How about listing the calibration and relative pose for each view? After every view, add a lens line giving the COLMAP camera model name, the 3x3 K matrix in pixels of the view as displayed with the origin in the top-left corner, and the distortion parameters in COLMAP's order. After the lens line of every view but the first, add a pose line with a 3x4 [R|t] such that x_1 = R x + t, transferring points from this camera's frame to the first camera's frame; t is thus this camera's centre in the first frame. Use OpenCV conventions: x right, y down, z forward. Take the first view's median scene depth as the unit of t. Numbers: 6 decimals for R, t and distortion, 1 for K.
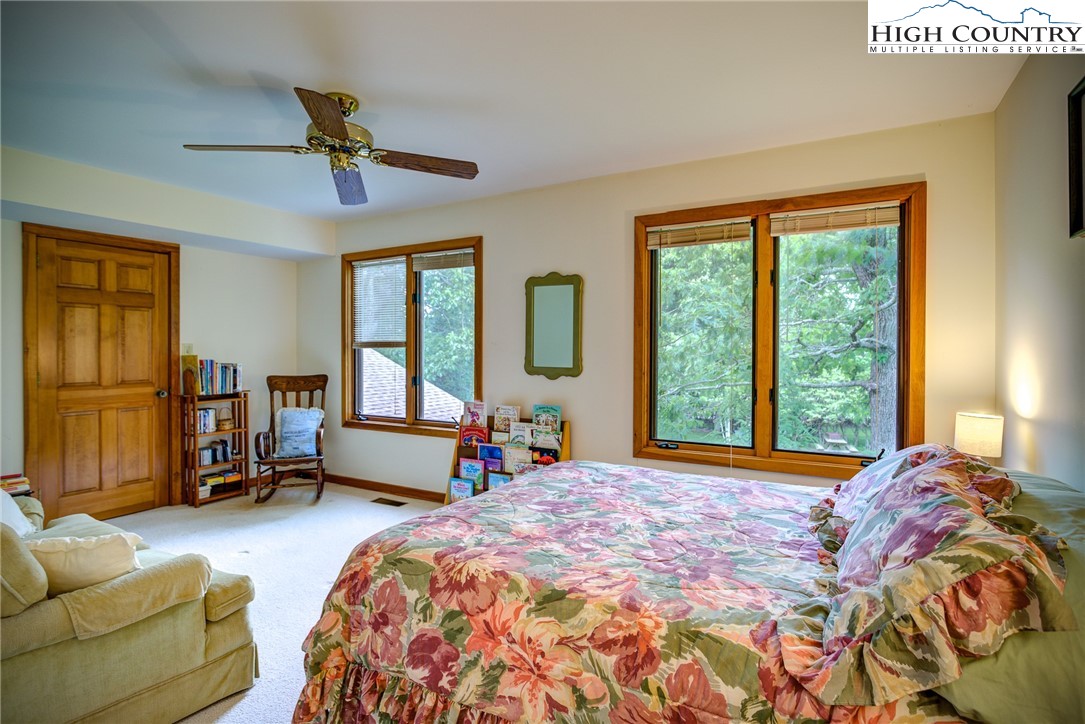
lens RADIAL K [[525.8, 0, 548.7], [0, 525.8, 354.9], [0, 0, 1]] dist [-0.013230, 0.002105]
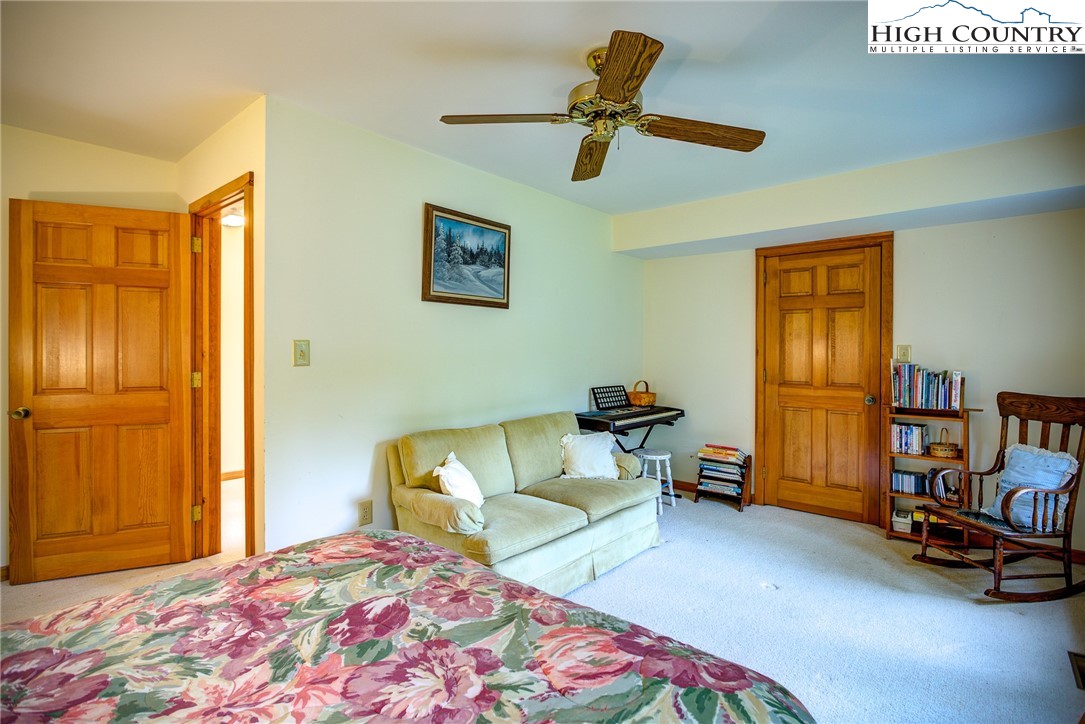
lens RADIAL K [[525.8, 0, 551.0], [0, 525.8, 352.6], [0, 0, 1]] dist [-0.013230, 0.002105]
pose [[-0.182465, 0.007537, -0.983183, 0.311417], [-0.016431, 0.999808, 0.010714, -0.011531], [0.983075, 0.018110, -0.182306, 0.738120]]
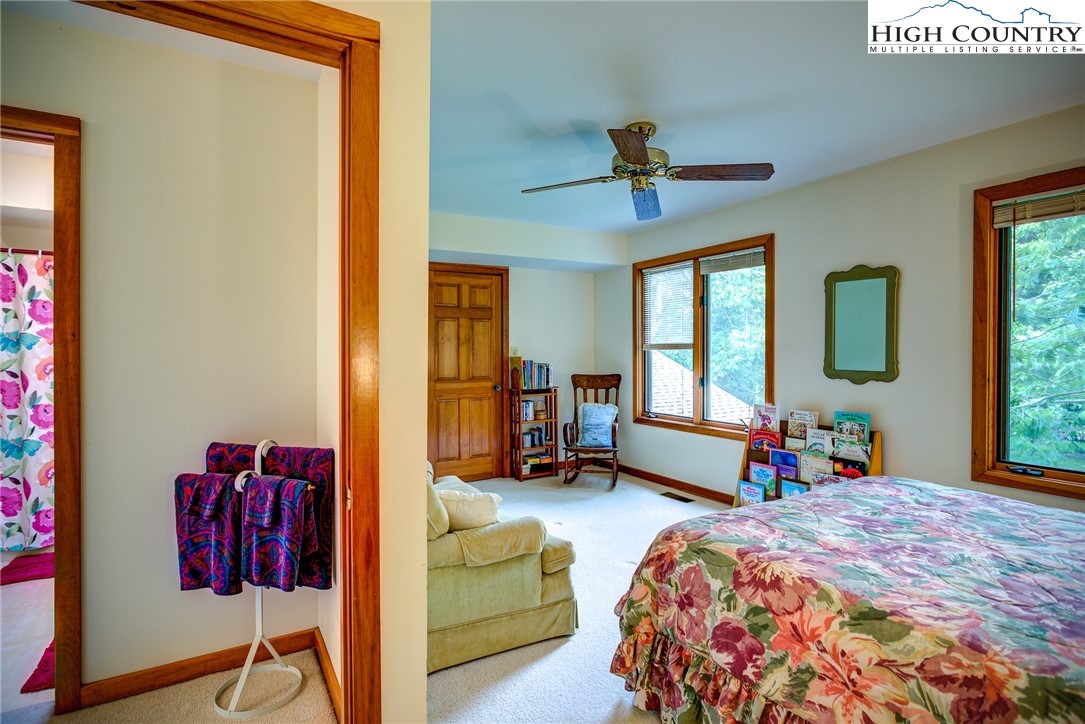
lens RADIAL K [[525.8, 0, 548.4], [0, 525.8, 355.5], [0, 0, 1]] dist [-0.013230, 0.002105]
pose [[0.868741, -0.001124, -0.495265, -0.011217], [0.002303, 0.999996, 0.001770, -0.004971], [0.495261, -0.002679, 0.868740, -0.041645]]
